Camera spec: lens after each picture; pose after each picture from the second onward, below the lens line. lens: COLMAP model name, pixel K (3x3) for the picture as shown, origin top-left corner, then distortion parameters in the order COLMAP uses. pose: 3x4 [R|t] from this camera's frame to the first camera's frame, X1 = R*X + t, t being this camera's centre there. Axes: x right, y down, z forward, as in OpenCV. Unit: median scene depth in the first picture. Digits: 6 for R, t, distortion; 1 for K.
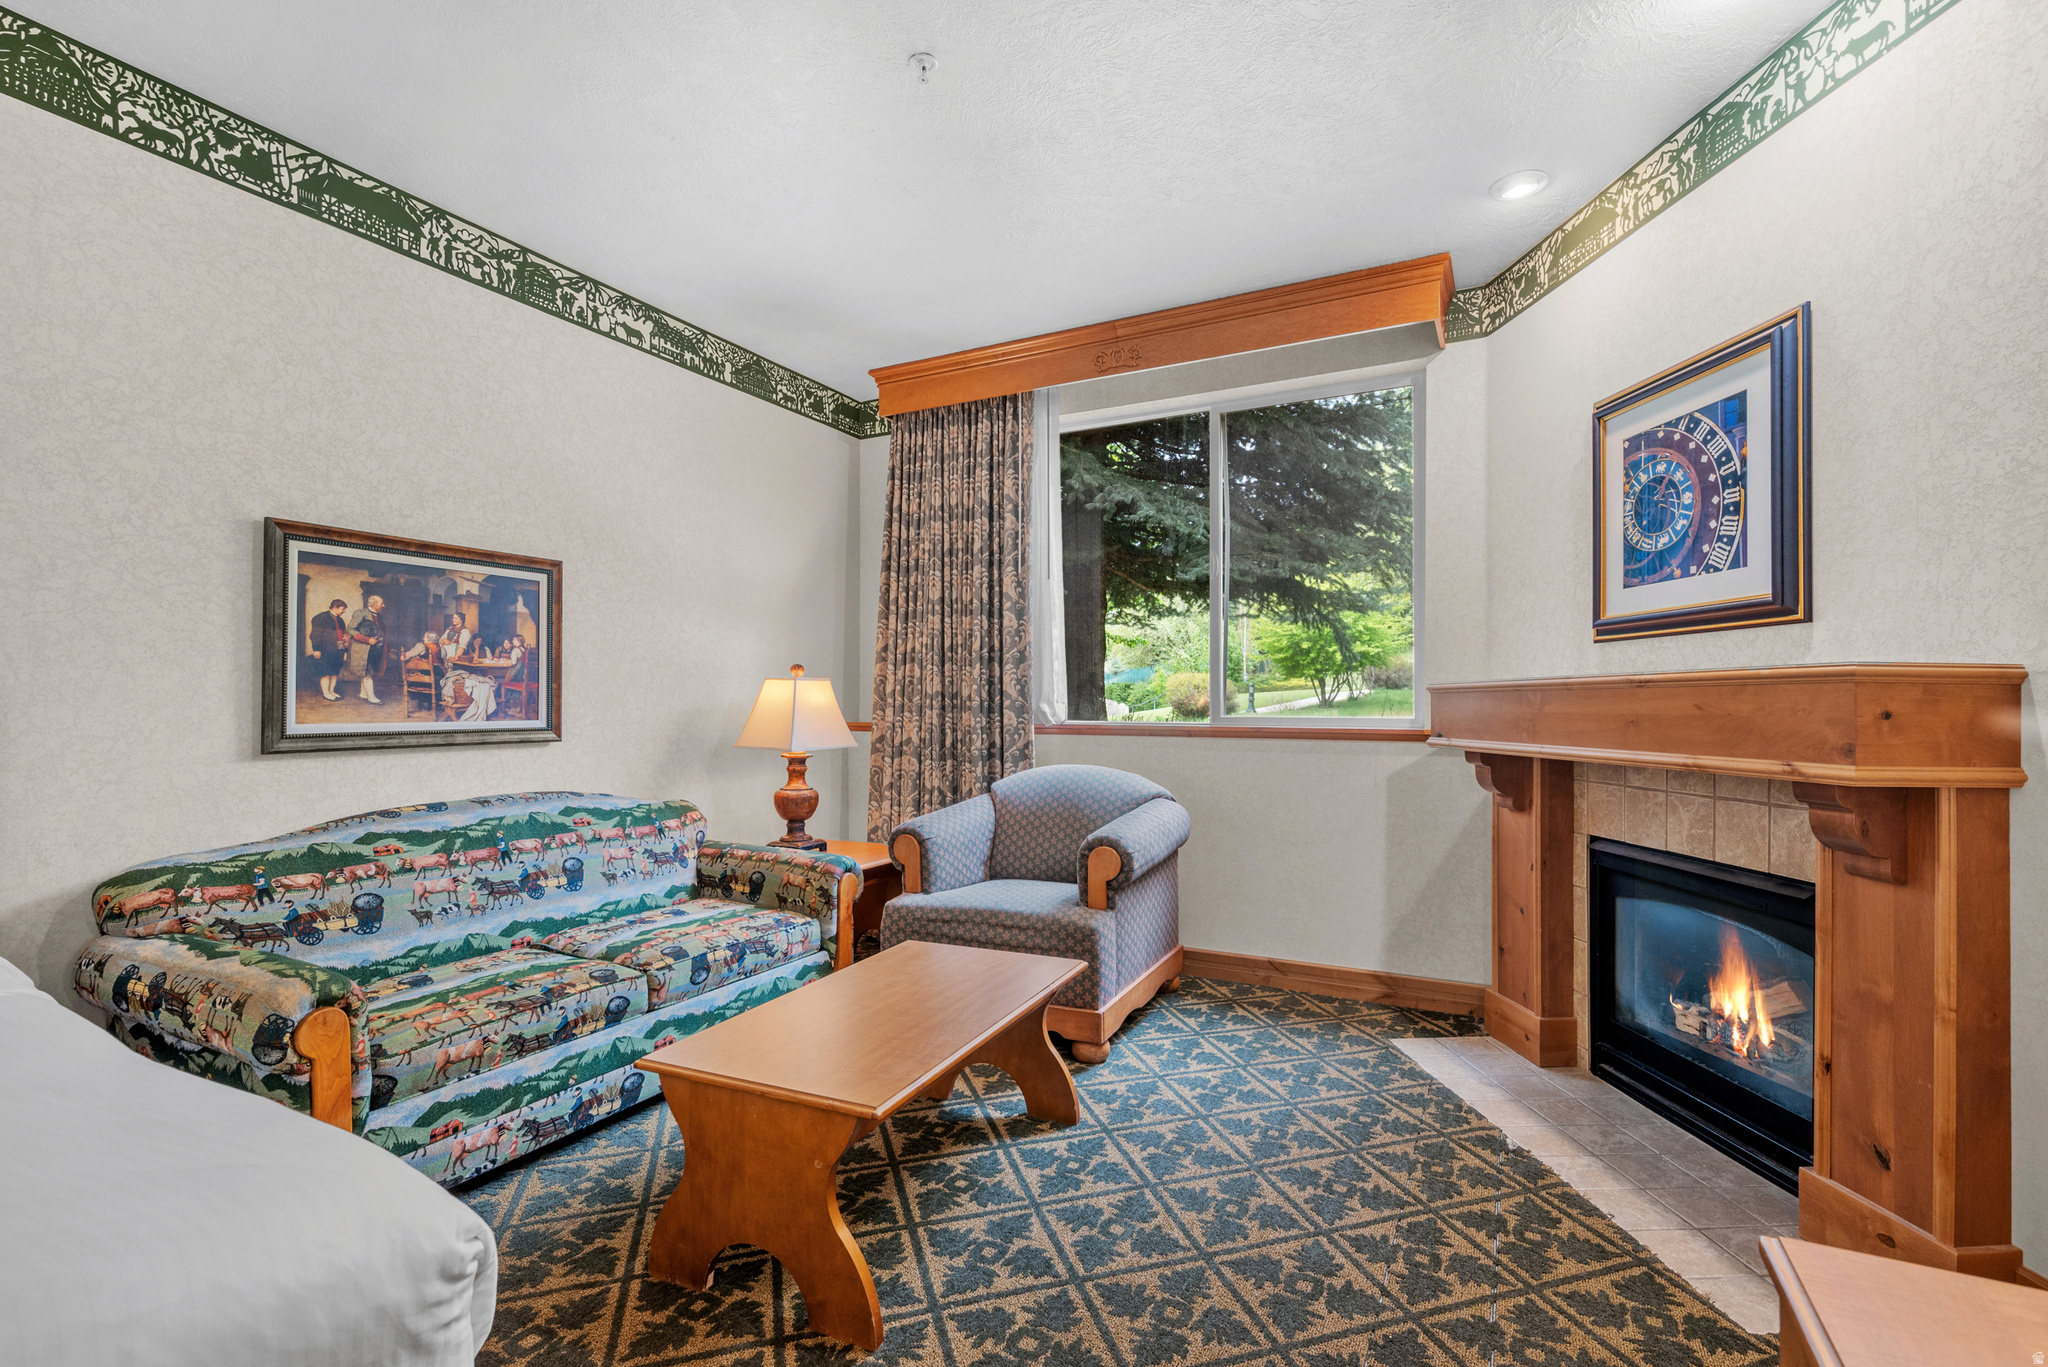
lens RADIAL K [[907.9, 0, 1044.5], [0, 907.9, 702.6], [0, 0, 1]] dist [-0.000036, -0.000329]
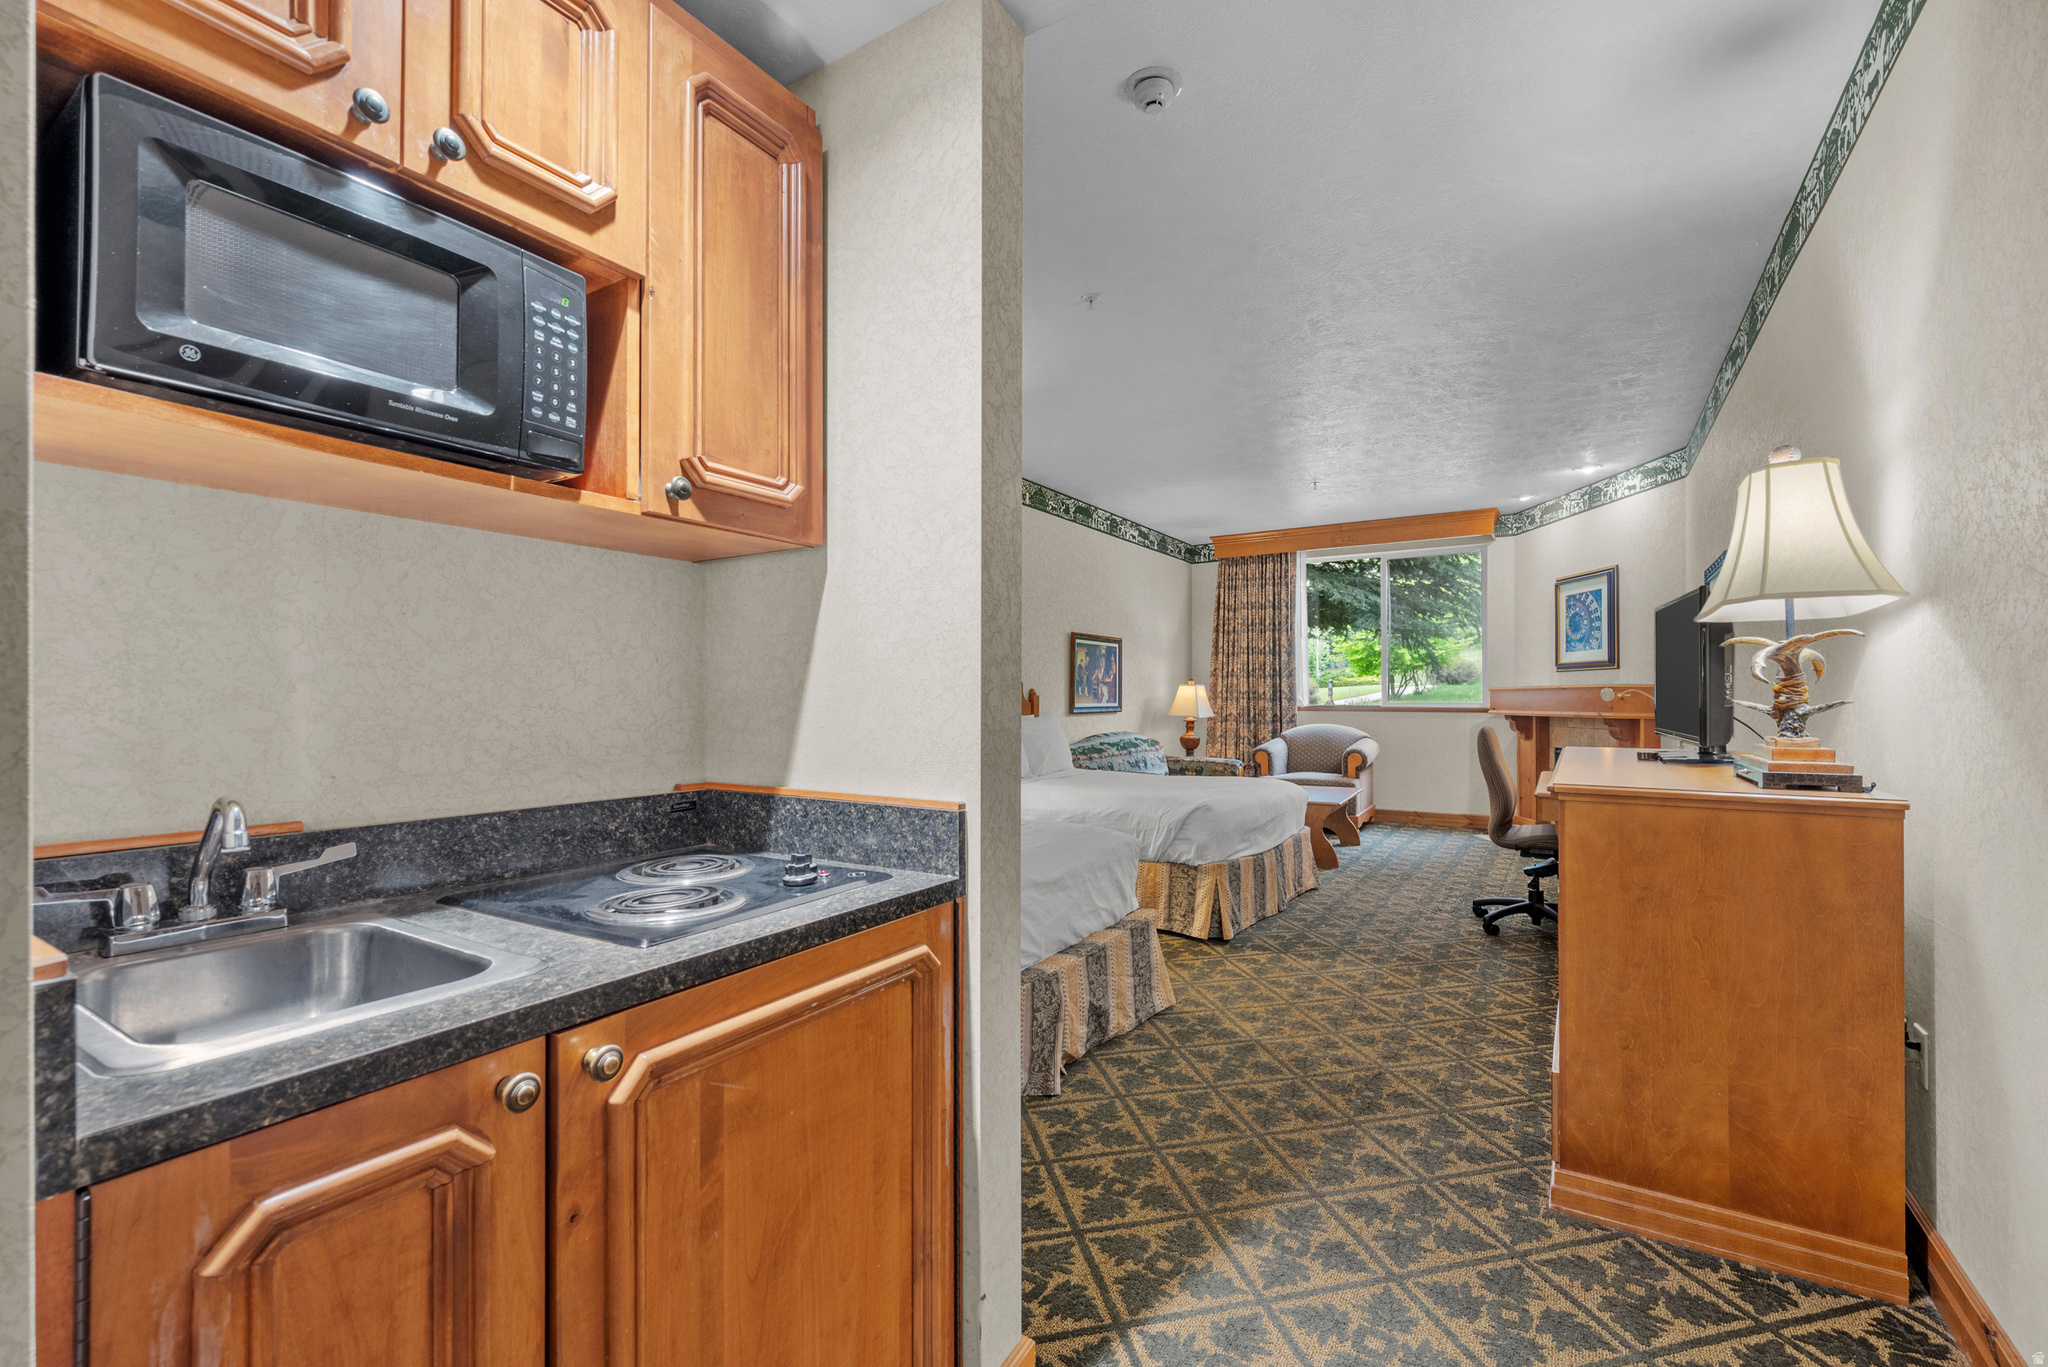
lens RADIAL K [[883.5, 0, 1025.7], [0, 883.5, 690.6], [0, 0, 1]] dist [-0.000088, -0.000011]
pose [[0.996863, -0.002081, -0.079118, -0.661333], [0.001523, 0.999974, -0.007116, 0.002254], [0.079130, 0.006973, 0.996840, -1.535636]]
